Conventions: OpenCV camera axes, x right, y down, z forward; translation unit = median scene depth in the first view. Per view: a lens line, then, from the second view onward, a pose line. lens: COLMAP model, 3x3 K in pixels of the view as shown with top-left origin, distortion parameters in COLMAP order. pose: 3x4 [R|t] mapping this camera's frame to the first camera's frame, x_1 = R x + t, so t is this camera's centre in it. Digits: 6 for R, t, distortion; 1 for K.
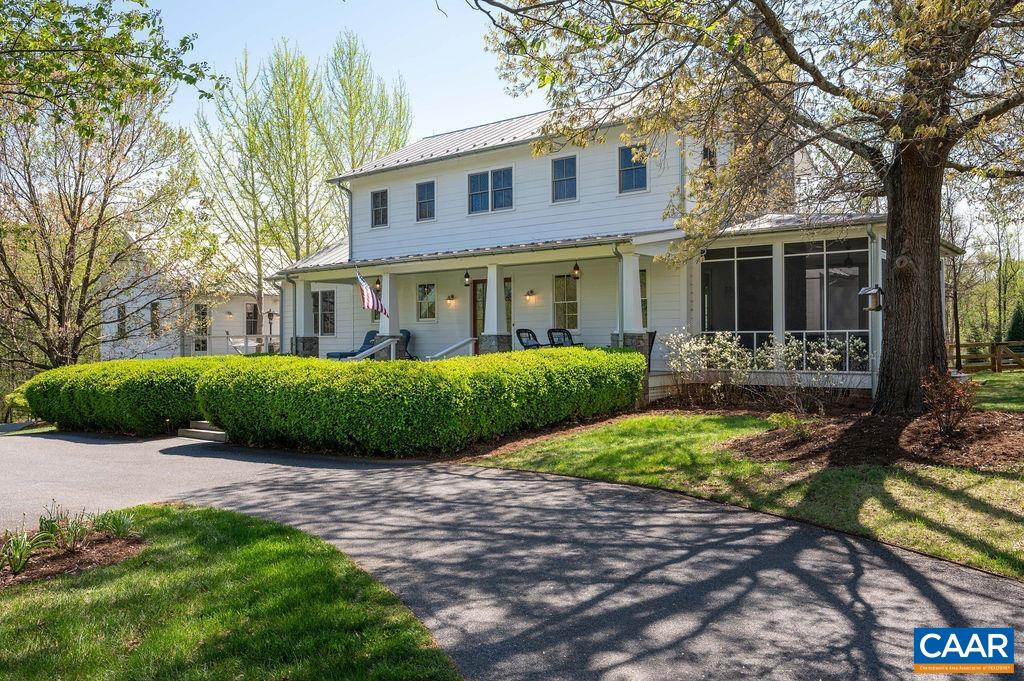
lens RADIAL K [[809.2, 0, 512.0], [0, 809.2, 340.5], [0, 0, 1]] dist [-0.085693, -0.002341]
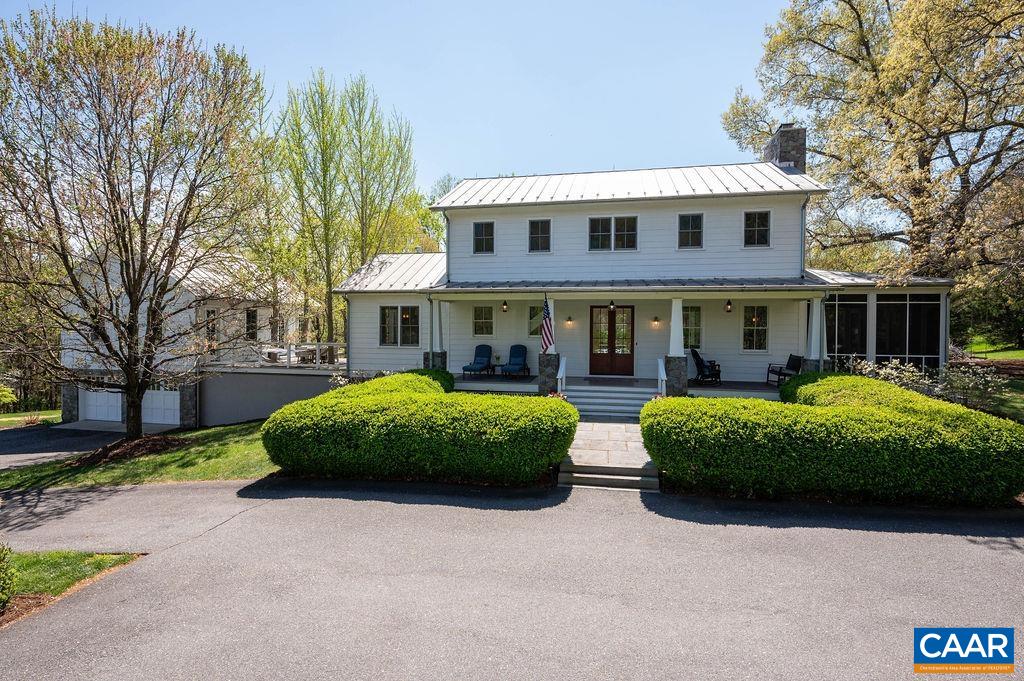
lens RADIAL K [[463.2, 0, 512.0], [0, 463.2, 340.5], [0, 0, 1]] dist [0.001046, 0.000272]
pose [[0.881203, 0.025792, 0.472034, -0.491890], [-0.019592, 0.999645, -0.018045, -0.007652], [-0.472331, 0.006653, 0.881396, 0.453469]]
